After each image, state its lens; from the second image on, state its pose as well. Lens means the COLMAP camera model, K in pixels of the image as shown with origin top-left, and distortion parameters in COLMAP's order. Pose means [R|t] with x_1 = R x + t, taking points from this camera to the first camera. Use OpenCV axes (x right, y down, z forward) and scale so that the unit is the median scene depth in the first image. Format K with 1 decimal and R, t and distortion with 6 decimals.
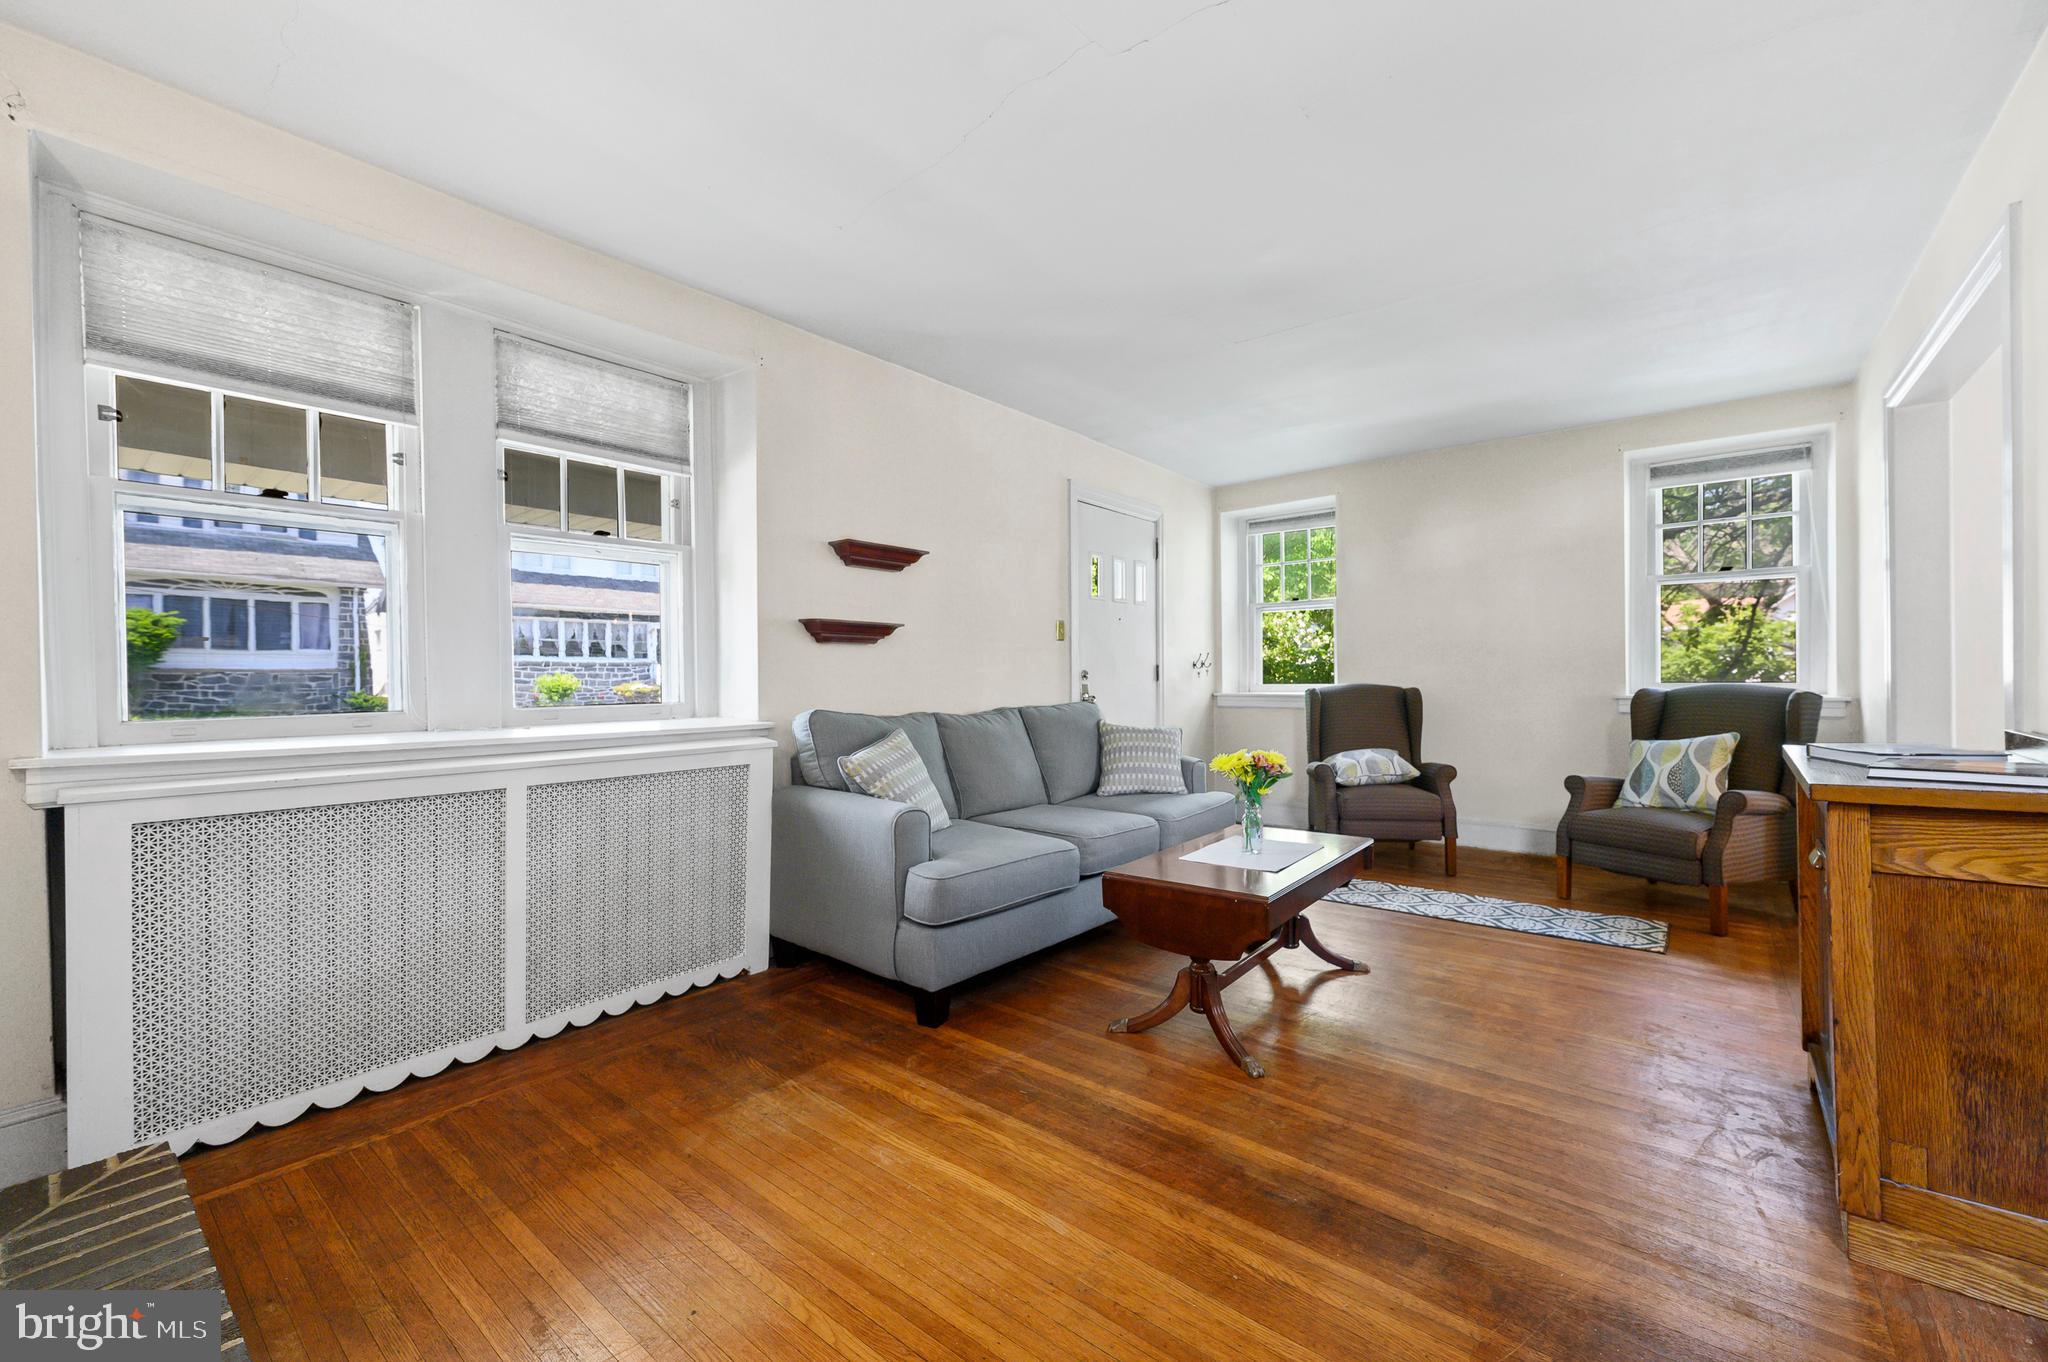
lens RADIAL K [[829.0, 0, 1024.0], [0, 829.0, 681.0], [0, 0, 1]] dist [0.000402, -0.000115]
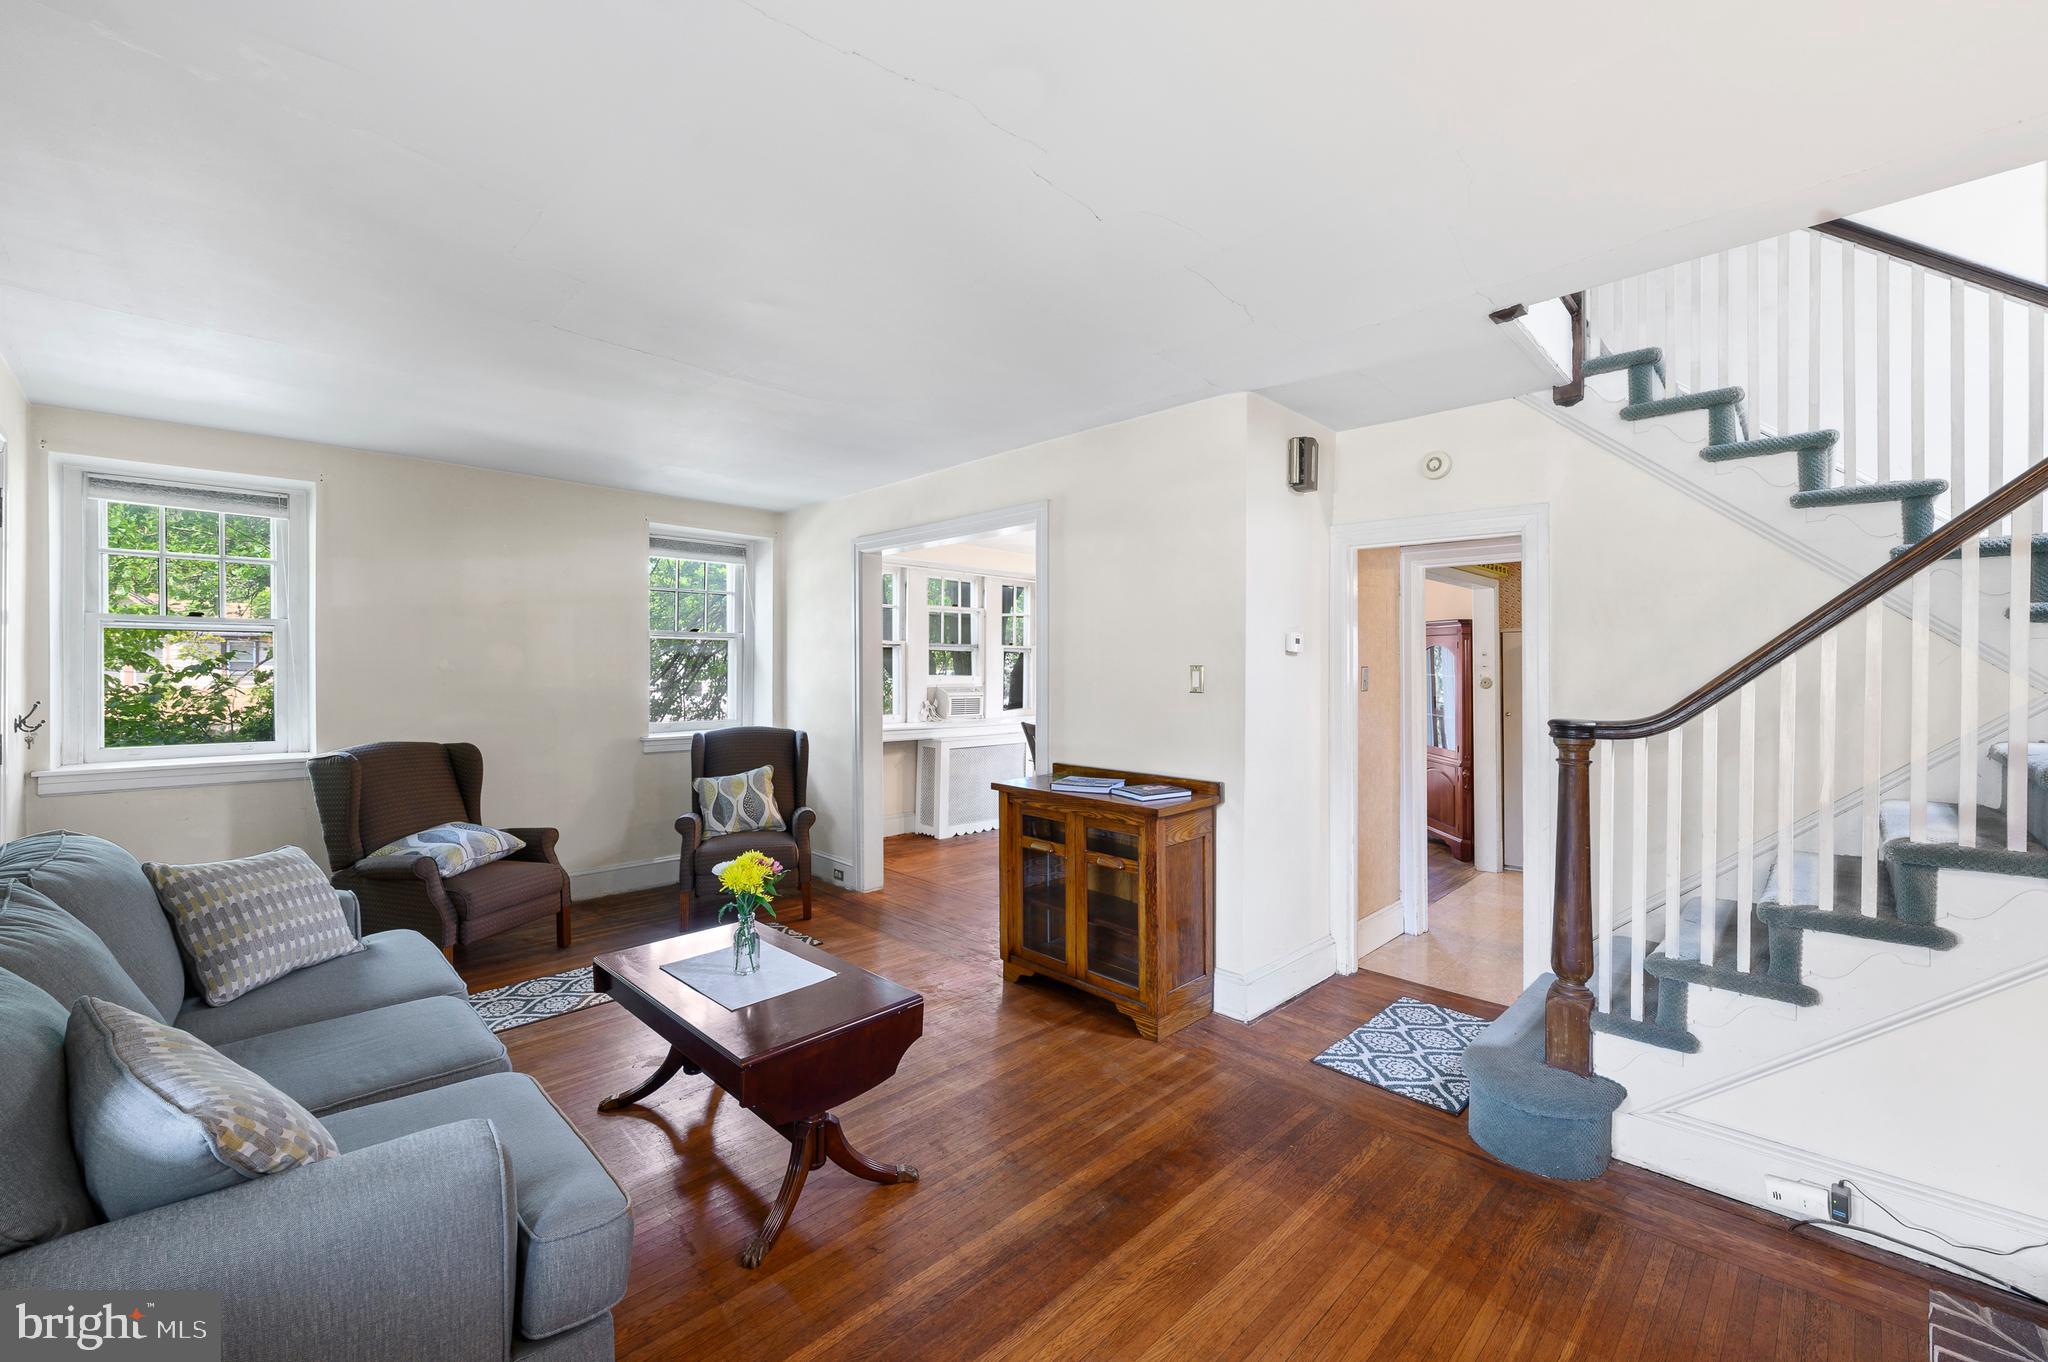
lens RADIAL K [[829.0, 0, 1024.0], [0, 829.0, 681.0], [0, 0, 1]] dist [0.000402, -0.000115]
pose [[0.089042, -0.006976, 0.996003, -0.426607], [0.000898, 0.999976, 0.006924, -0.081082], [-0.996027, 0.000278, 0.089046, 0.466506]]
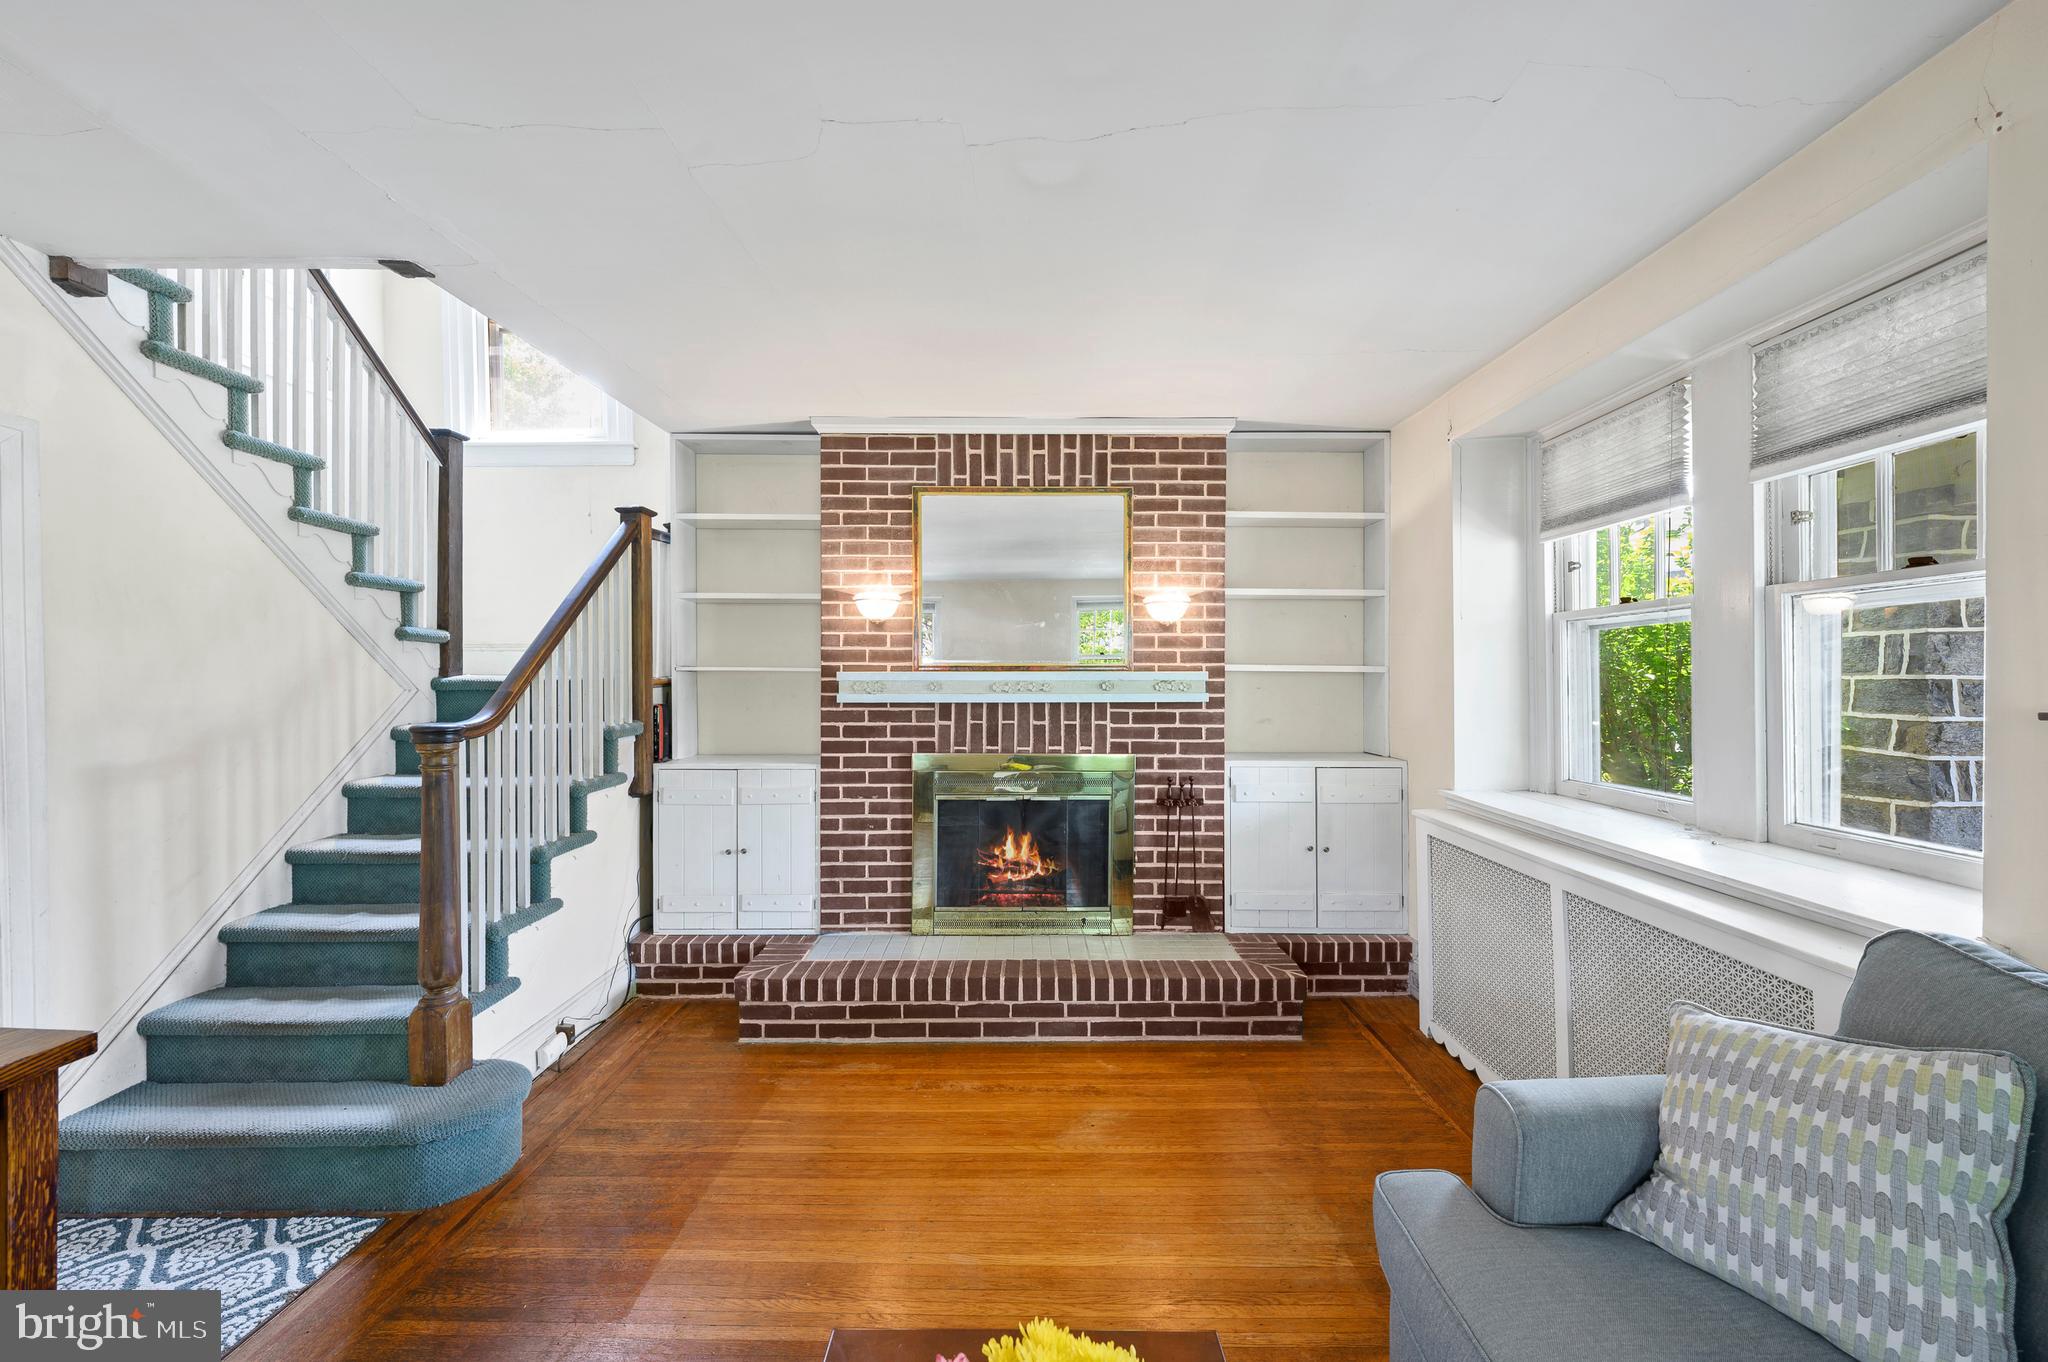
lens RADIAL K [[831.1, 0, 1026.2], [0, 831.1, 717.3], [0, 0, 1]] dist [-0.002363, -0.000535]
pose [[-0.762783, 0.040103, -0.645410, 0.325106], [0.004888, 0.998404, 0.056259, -0.085543], [0.646636, 0.039759, -0.761762, 0.873240]]
